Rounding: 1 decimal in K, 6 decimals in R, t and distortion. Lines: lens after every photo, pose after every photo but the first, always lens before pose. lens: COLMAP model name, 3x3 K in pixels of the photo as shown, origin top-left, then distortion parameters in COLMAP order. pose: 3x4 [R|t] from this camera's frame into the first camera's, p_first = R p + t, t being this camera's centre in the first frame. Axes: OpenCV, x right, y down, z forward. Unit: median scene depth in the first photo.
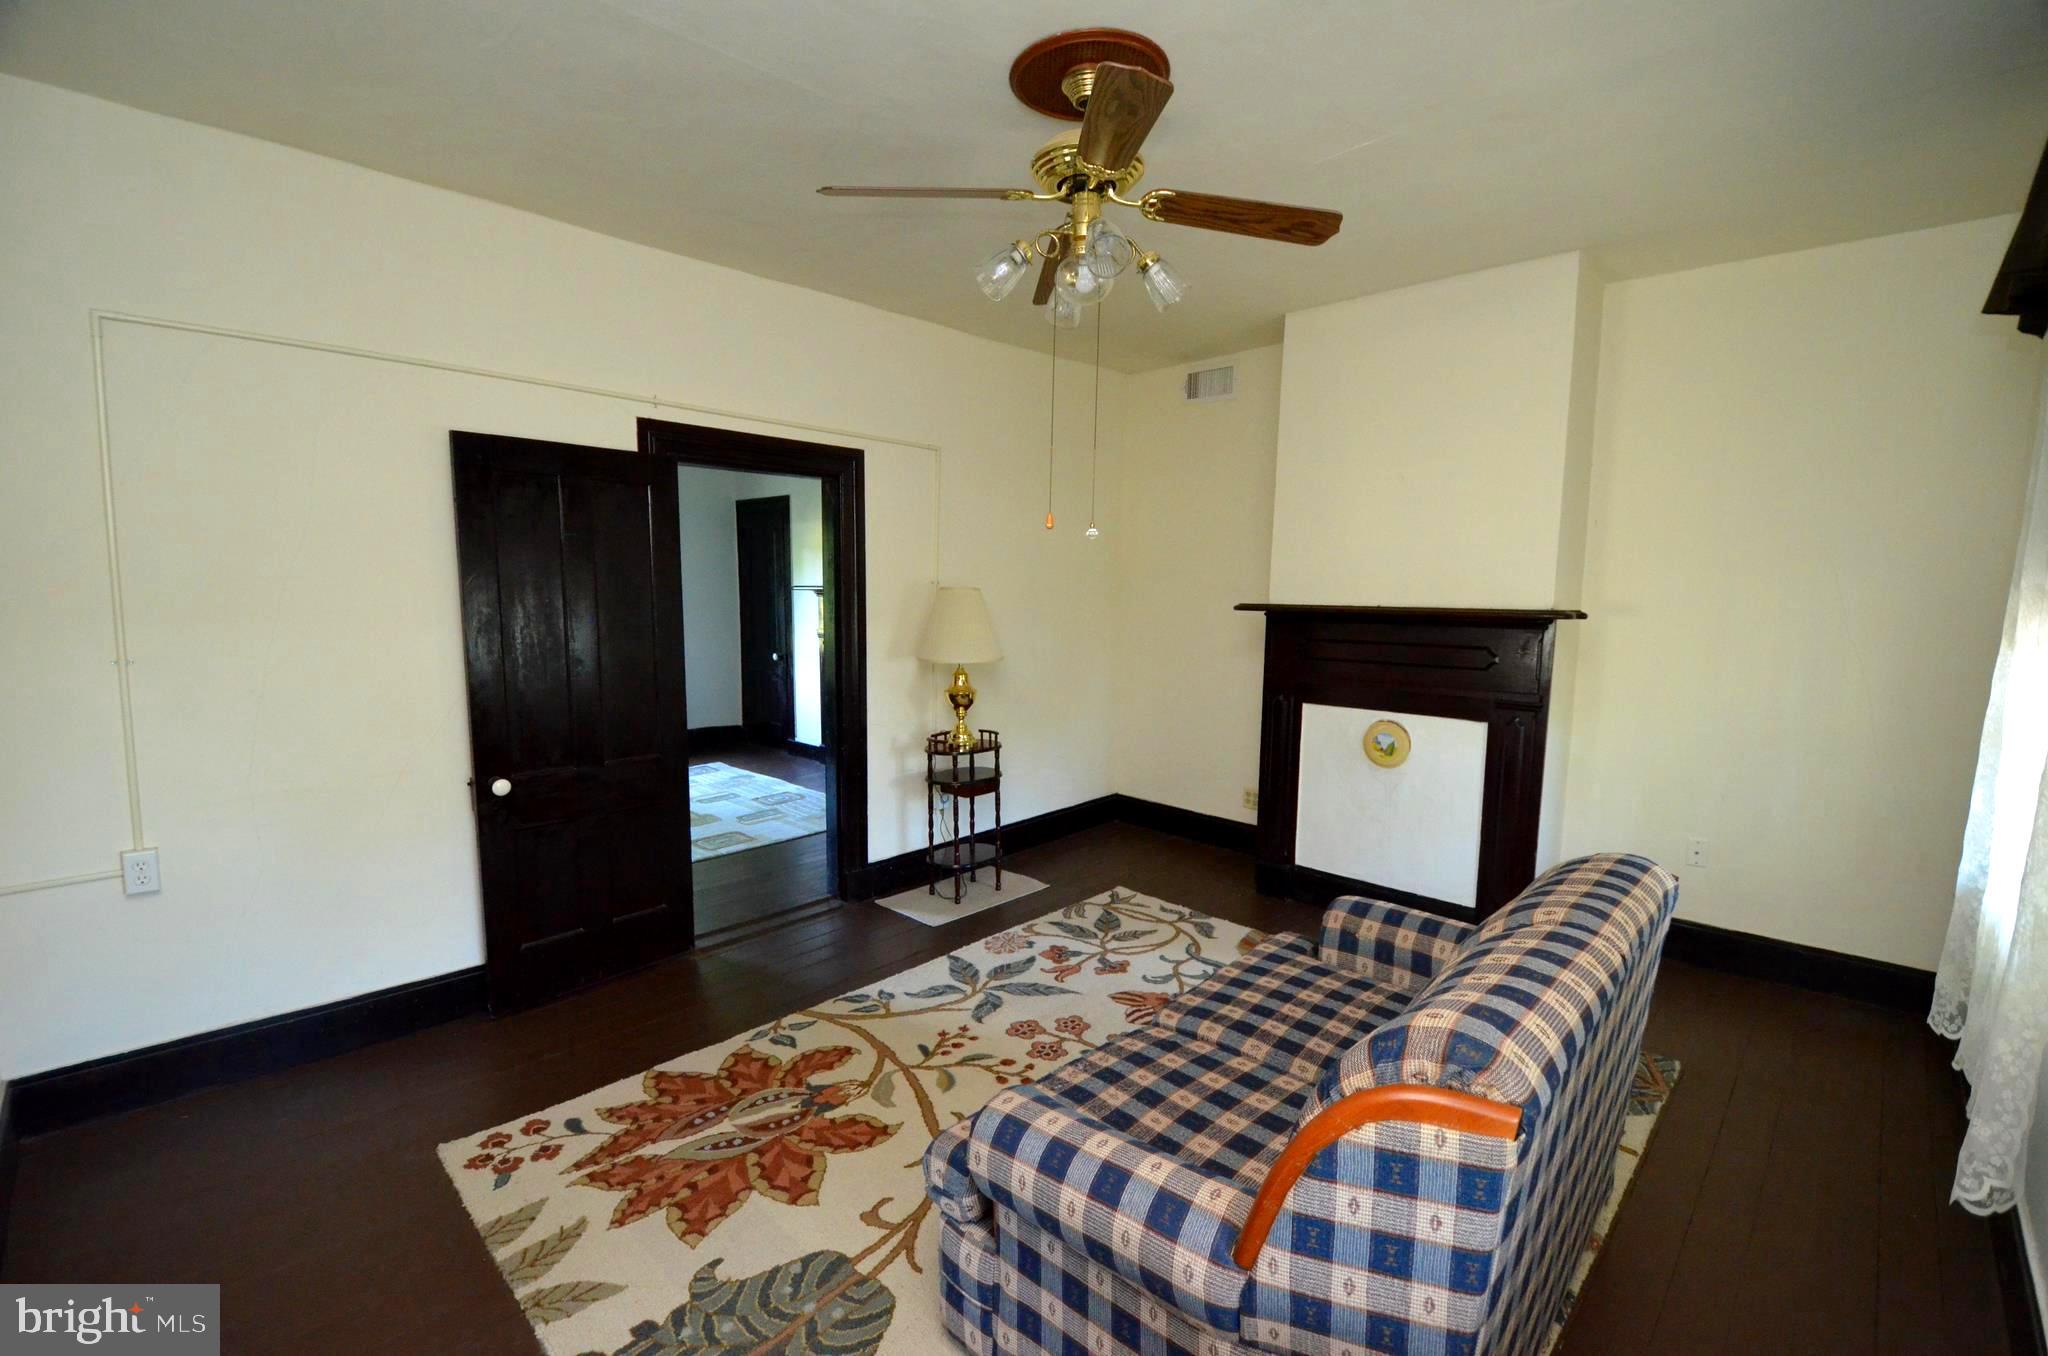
lens RADIAL K [[890.2, 0, 1026.3], [0, 890.2, 693.0], [0, 0, 1]] dist [0.018326, -0.023887]
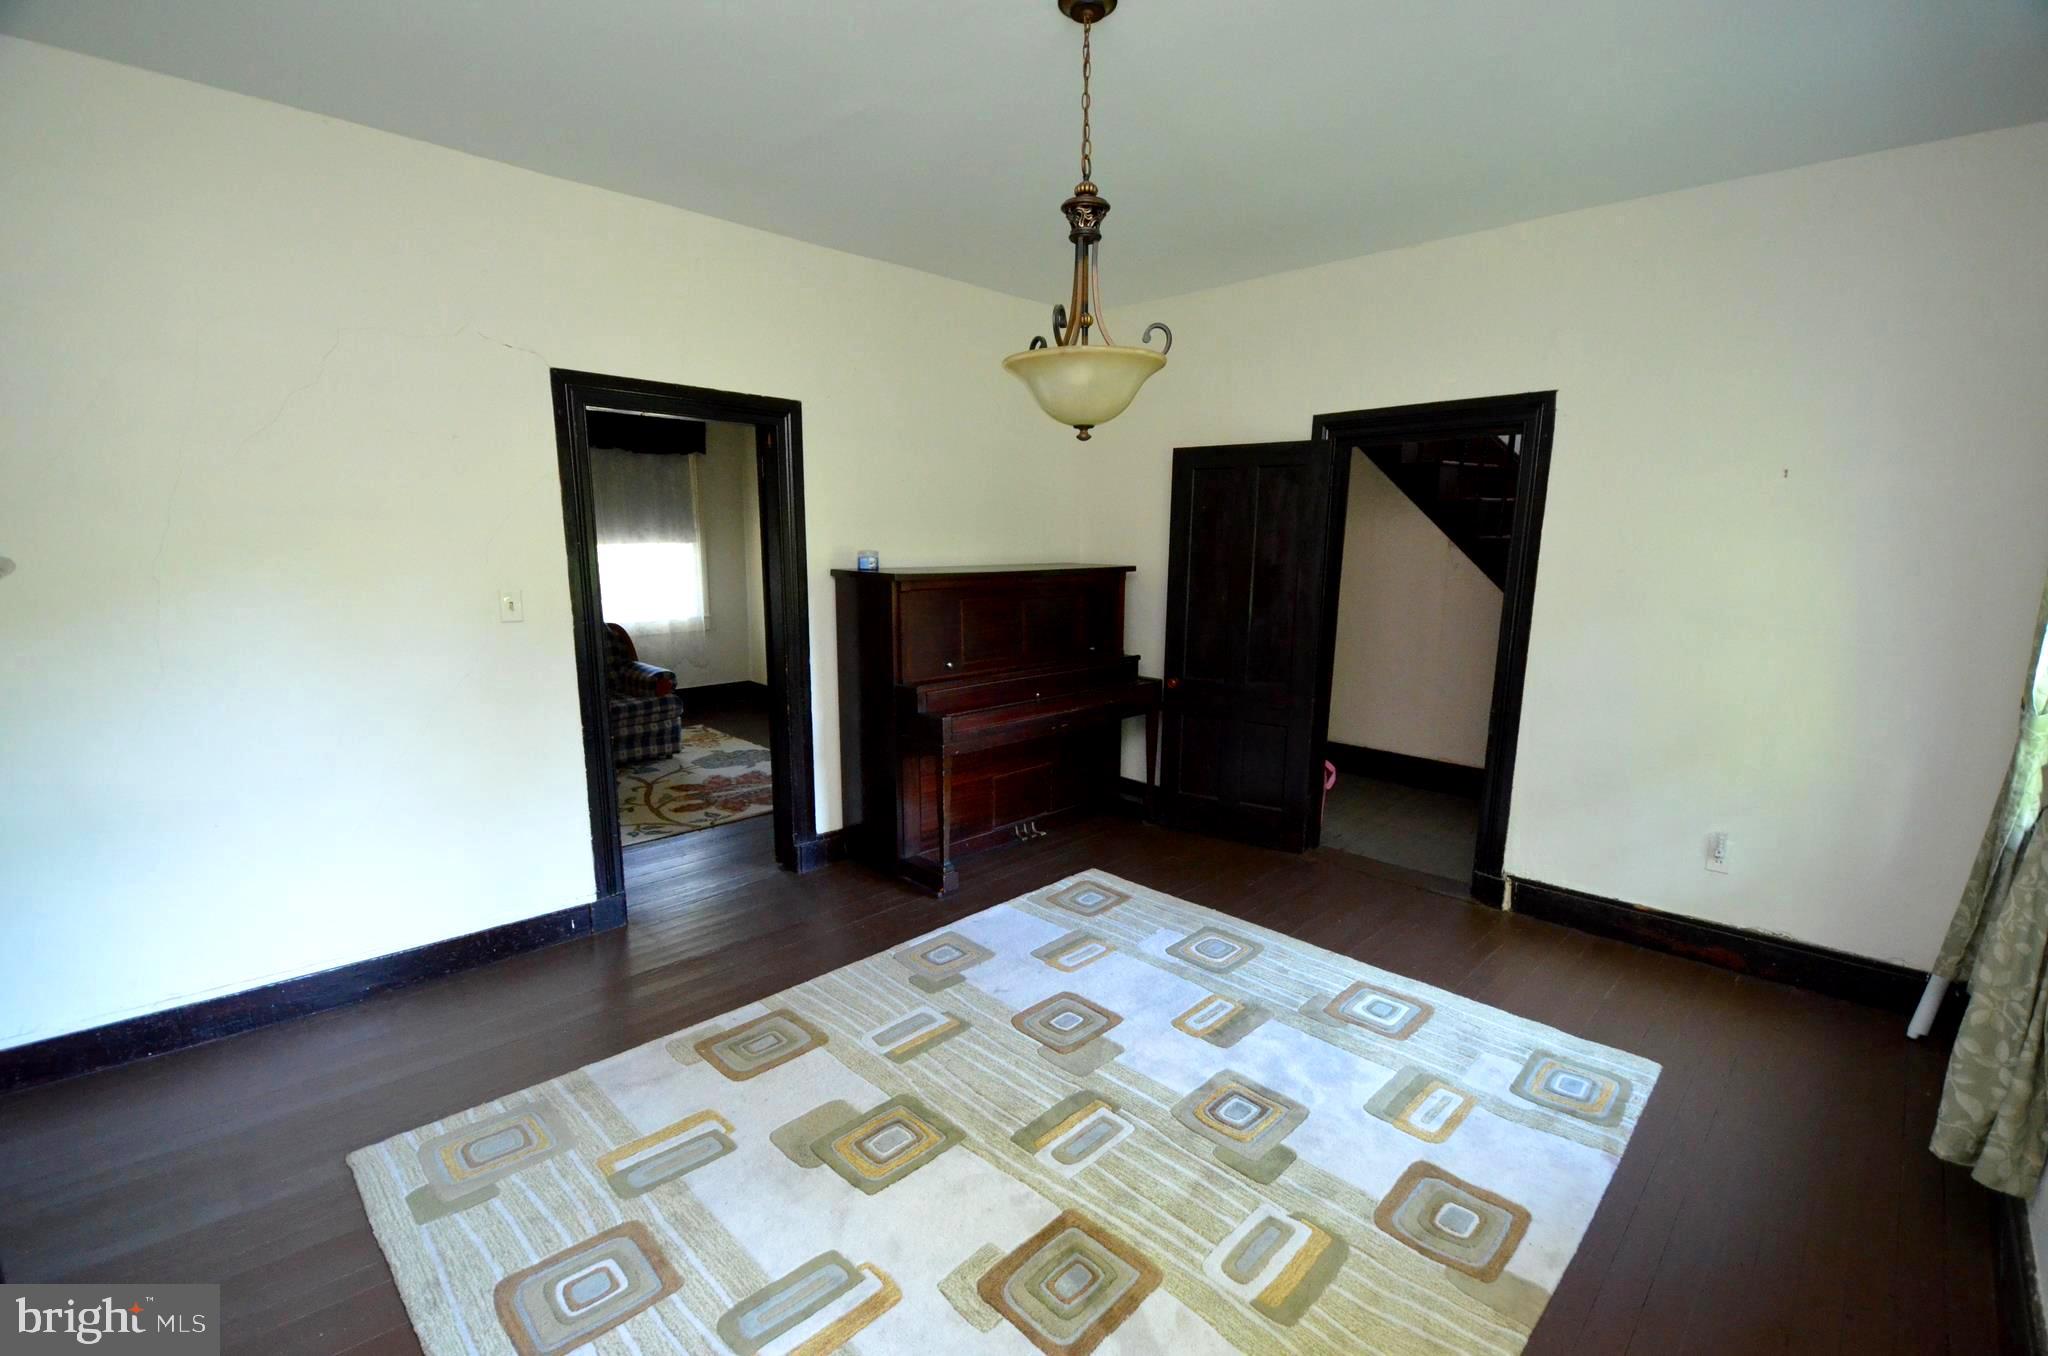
lens RADIAL K [[890.2, 0, 1026.3], [0, 890.2, 693.0], [0, 0, 1]] dist [0.018326, -0.023887]
pose [[-0.999747, -0.021791, 0.005585, -0.848203], [-0.019260, 0.957445, 0.287974, -0.312004], [-0.011622, 0.287793, -0.957622, 2.481045]]
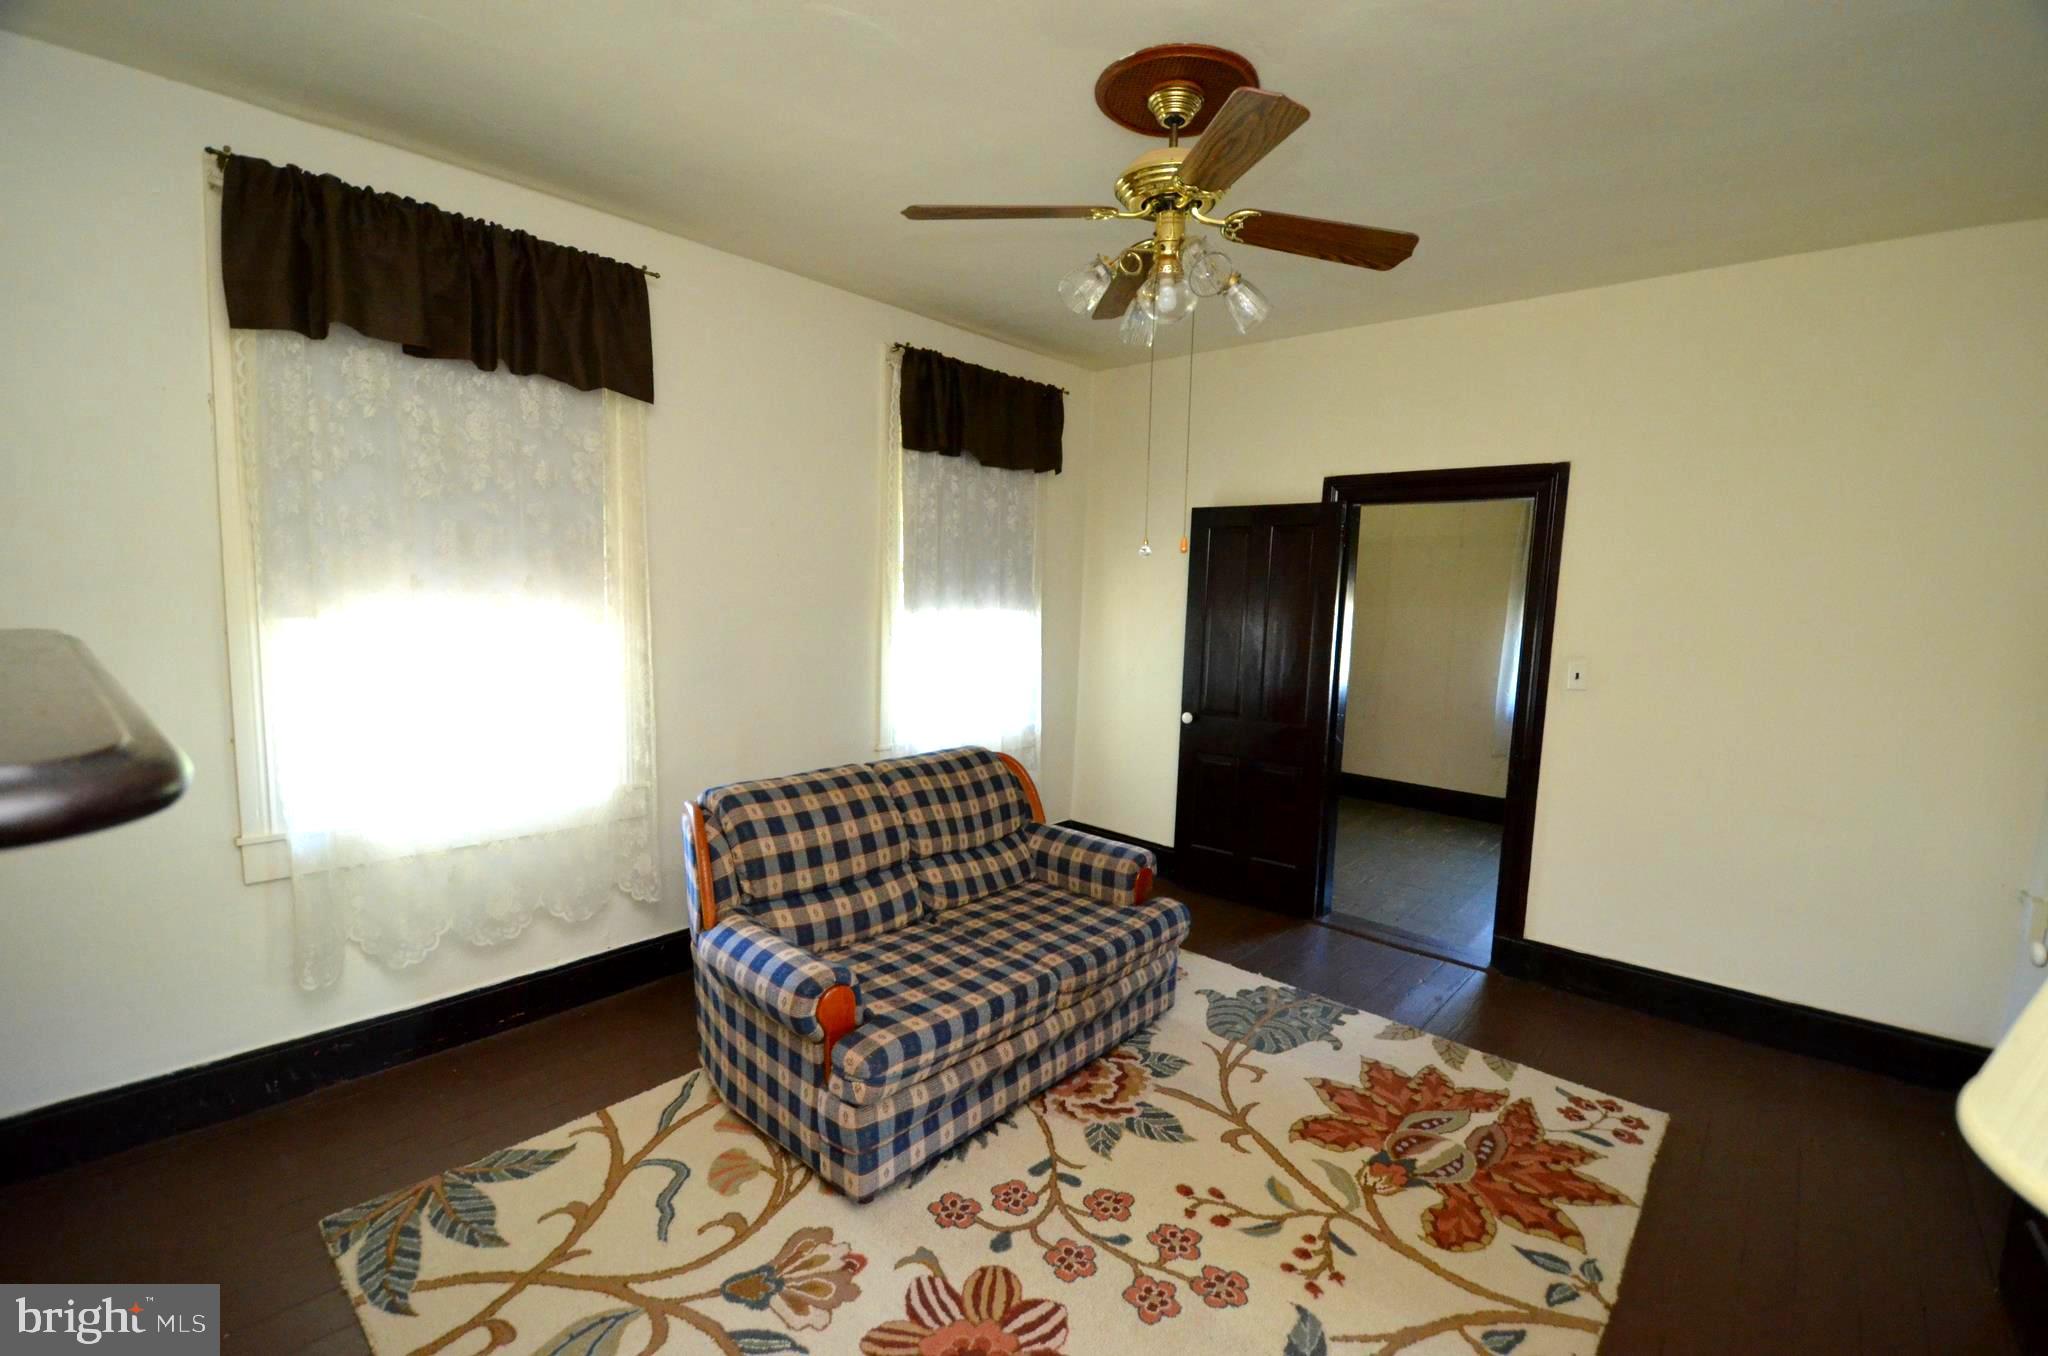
lens RADIAL K [[890.2, 0, 1026.3], [0, 890.2, 693.0], [0, 0, 1]] dist [0.018326, -0.023887]
pose [[-0.998175, -0.032767, -0.050723, 0.191452], [-0.043463, 0.972981, 0.226757, -0.193023], [0.041922, 0.228547, -0.972630, 1.548703]]
